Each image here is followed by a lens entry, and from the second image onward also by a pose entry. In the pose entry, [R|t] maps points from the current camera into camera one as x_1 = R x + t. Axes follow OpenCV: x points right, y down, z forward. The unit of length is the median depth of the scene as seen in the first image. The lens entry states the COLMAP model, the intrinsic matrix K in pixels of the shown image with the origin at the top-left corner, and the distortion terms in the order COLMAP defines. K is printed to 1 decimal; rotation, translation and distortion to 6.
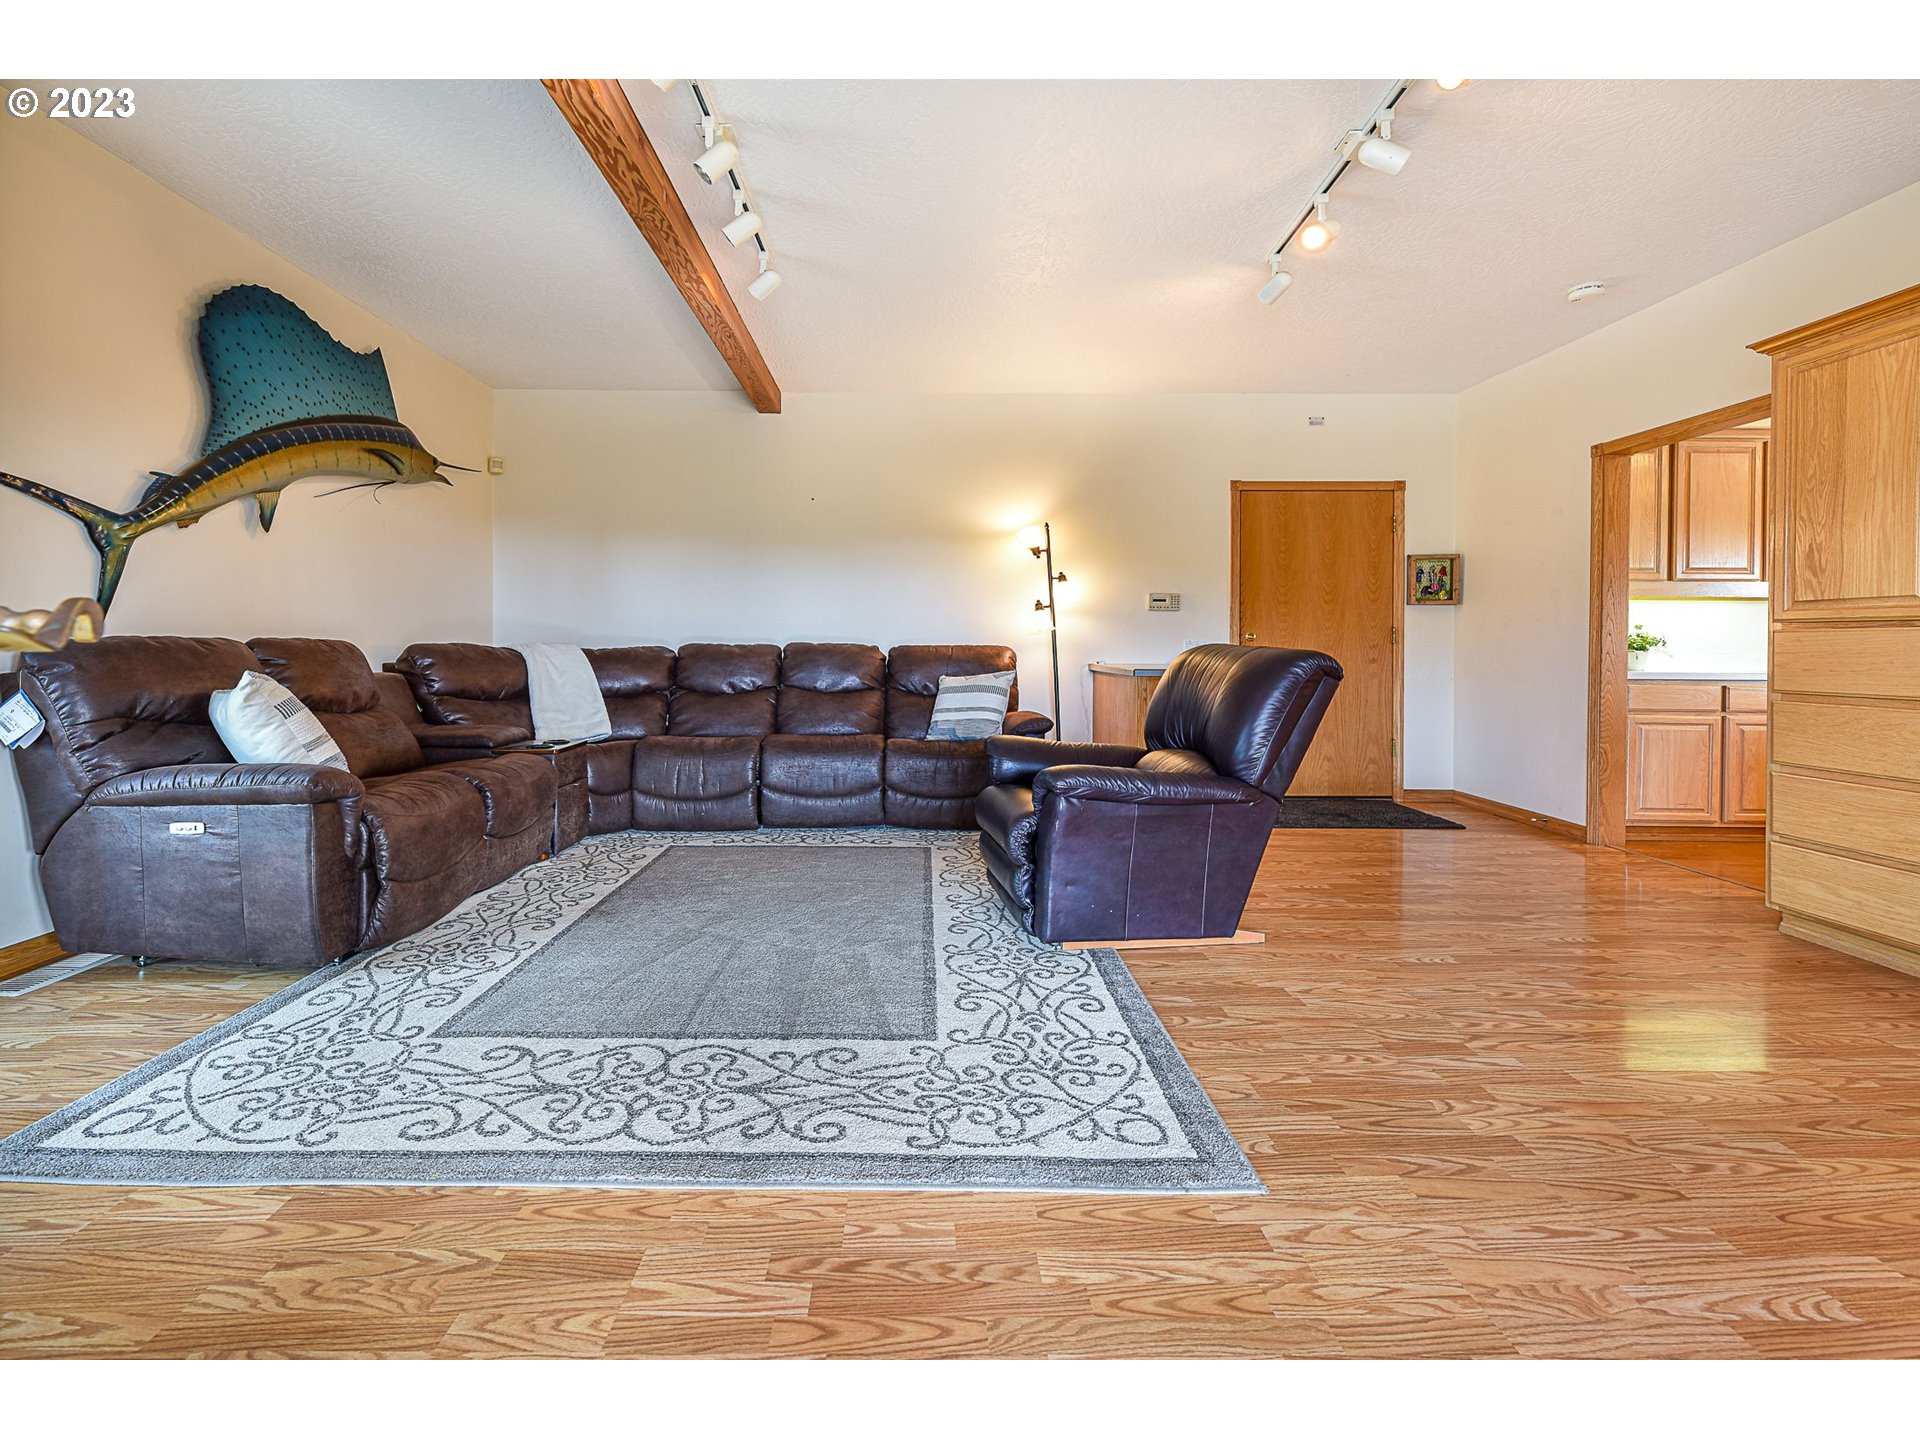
lens RADIAL K [[800.3, 0, 946.1], [0, 800.3, 655.6], [0, 0, 1]] dist [0.004261, -0.000742]
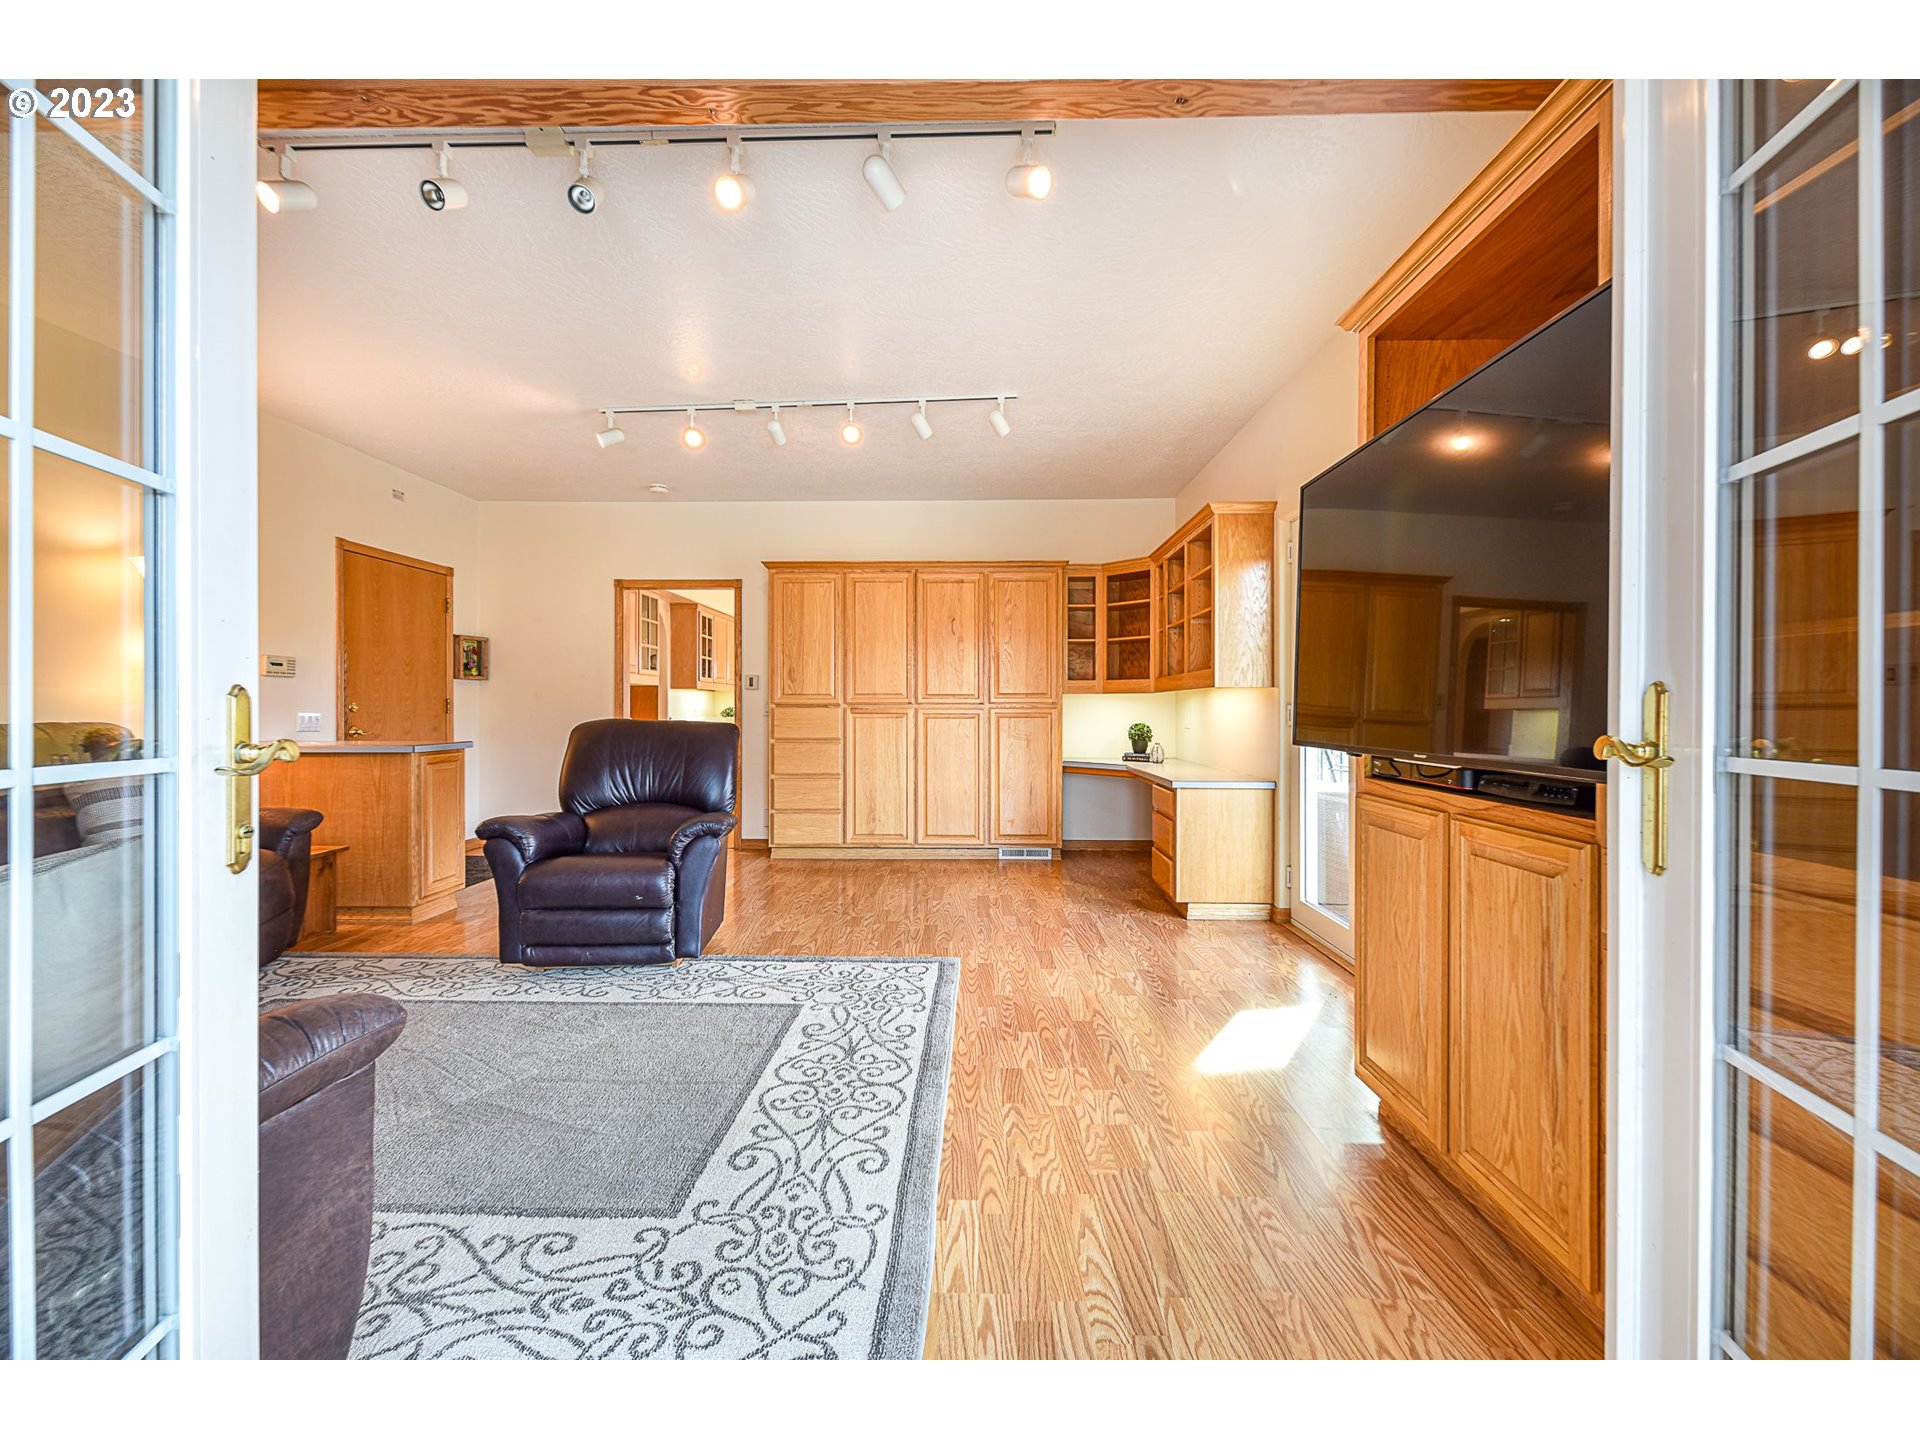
lens RADIAL K [[800.3, 0, 953.2], [0, 800.3, 712.8], [0, 0, 1]] dist [0.004261, -0.000742]
pose [[0.064006, -0.008842, 0.997910, -1.738940], [0.013655, 0.999875, 0.007983, -0.050673], [-0.997856, 0.013115, 0.064119, 0.794069]]
